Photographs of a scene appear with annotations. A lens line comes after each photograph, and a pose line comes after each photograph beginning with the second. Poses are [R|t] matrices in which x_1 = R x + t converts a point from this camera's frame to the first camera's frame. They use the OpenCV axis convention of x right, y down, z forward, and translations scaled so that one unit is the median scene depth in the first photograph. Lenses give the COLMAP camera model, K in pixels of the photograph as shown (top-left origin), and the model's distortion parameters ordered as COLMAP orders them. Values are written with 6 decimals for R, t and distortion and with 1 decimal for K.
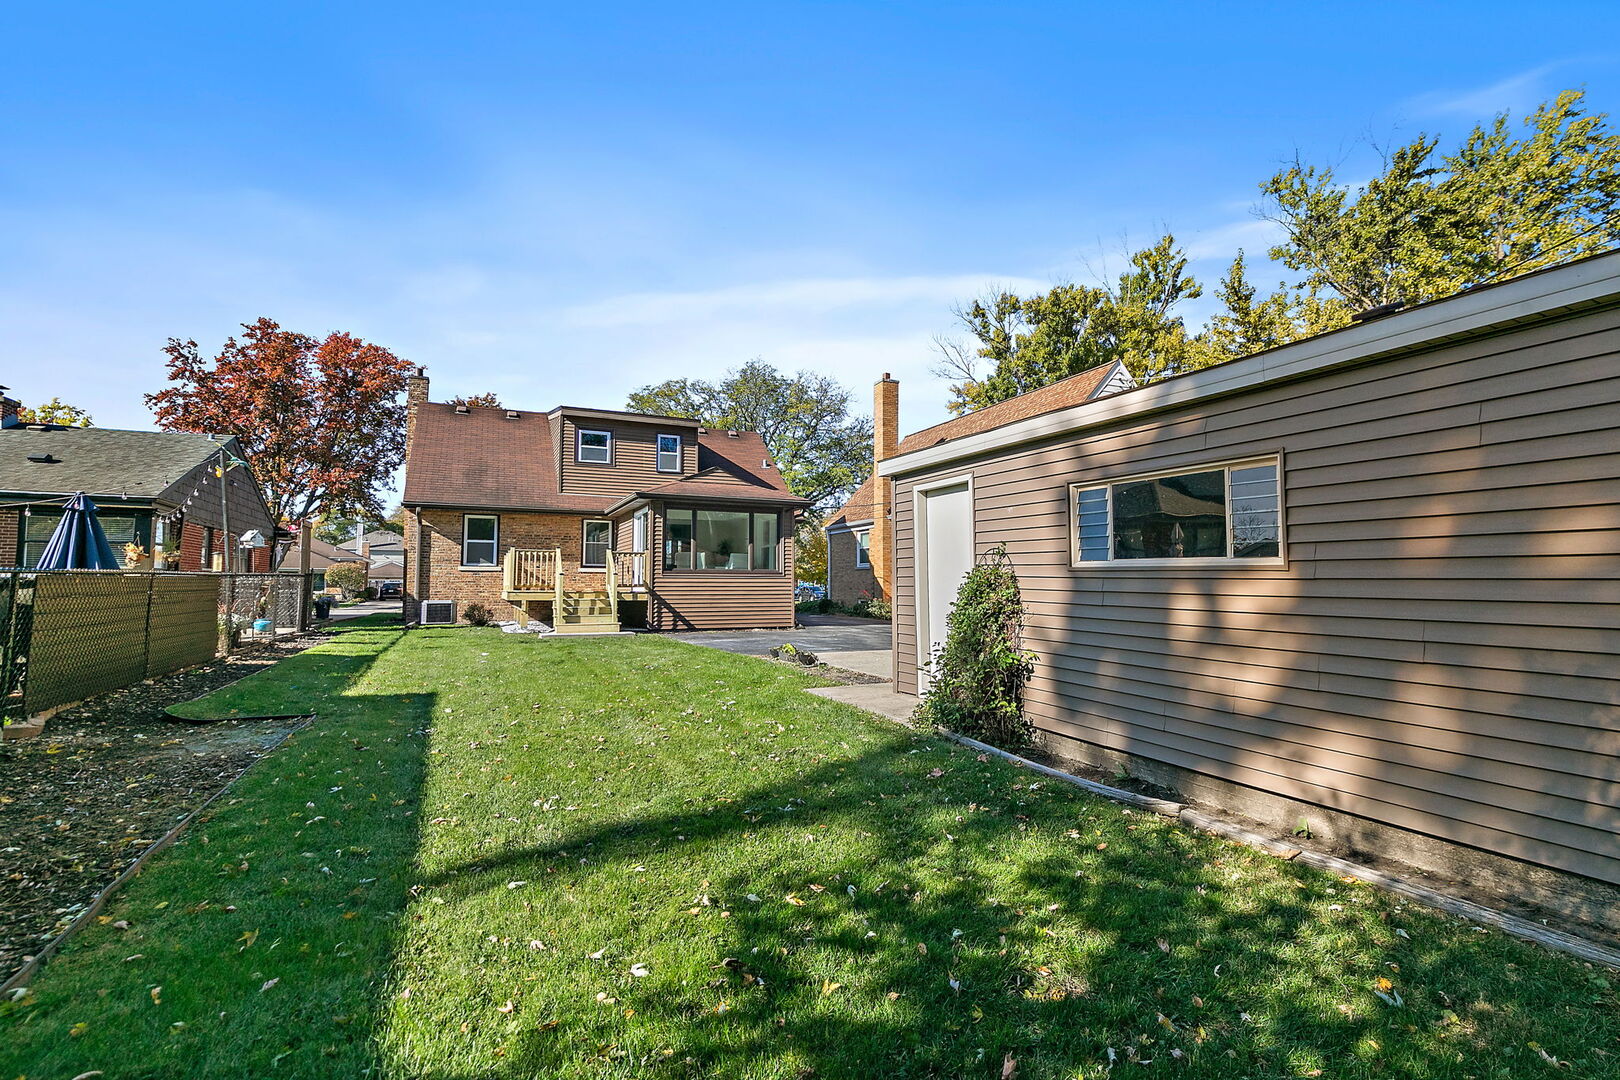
lens RADIAL K [[730.1, 0, 810.0], [0, 730.1, 540.0], [0, 0, 1]] dist [0.004619, 0.000105]
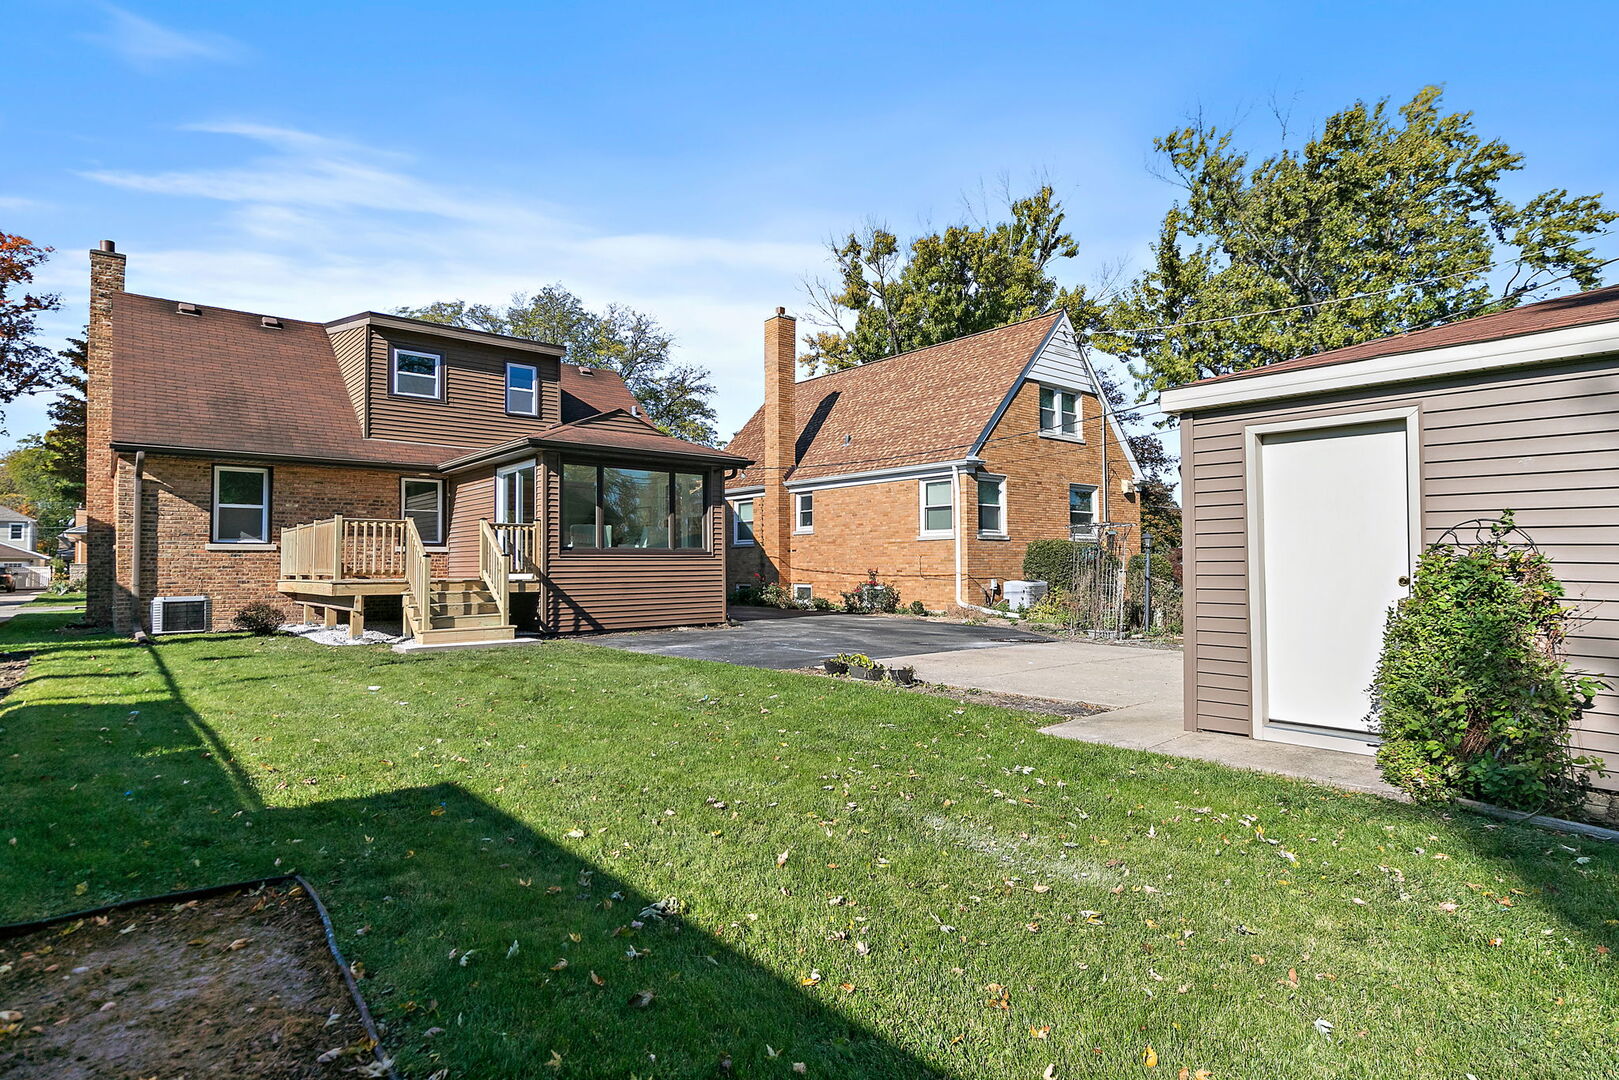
lens RADIAL K [[821.1, 0, 809.5], [0, 821.1, 540.0], [0, 0, 1]] dist [-0.003771, -0.000019]
pose [[0.959758, 0.001431, 0.280825, -0.161773], [-0.010477, 0.999473, 0.030713, 0.004098], [-0.280633, -0.032419, 0.959267, 0.136250]]
